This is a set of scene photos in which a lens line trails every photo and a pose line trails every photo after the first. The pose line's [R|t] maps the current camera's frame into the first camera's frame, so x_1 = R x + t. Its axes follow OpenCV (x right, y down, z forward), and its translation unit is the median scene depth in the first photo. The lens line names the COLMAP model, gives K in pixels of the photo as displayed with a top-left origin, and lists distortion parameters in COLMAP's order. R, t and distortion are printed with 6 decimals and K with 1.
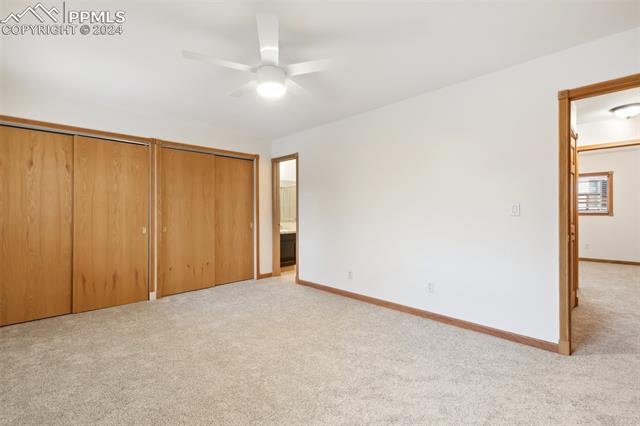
lens RADIAL K [[290.0, 0, 320.0], [0, 290.0, 213.0], [0, 0, 1]] dist [0.001763, 0.000184]
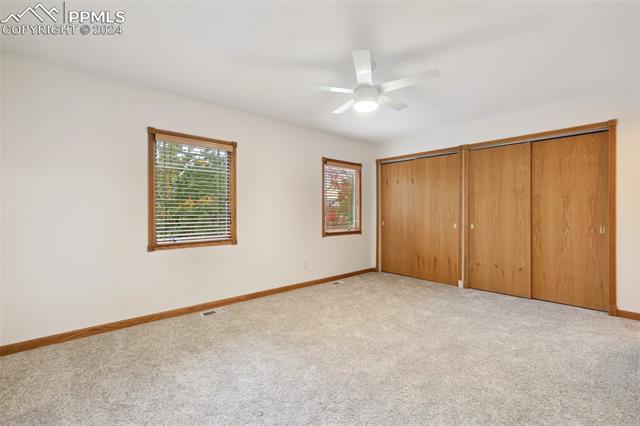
lens RADIAL K [[290.0, 0, 320.0], [0, 290.0, 213.0], [0, 0, 1]] dist [0.001763, 0.000184]
pose [[-0.052015, 0.010787, -0.998588, 0.582952], [-0.001153, 0.999940, 0.010862, -0.003940], [0.998646, 0.001716, -0.051999, 0.505977]]
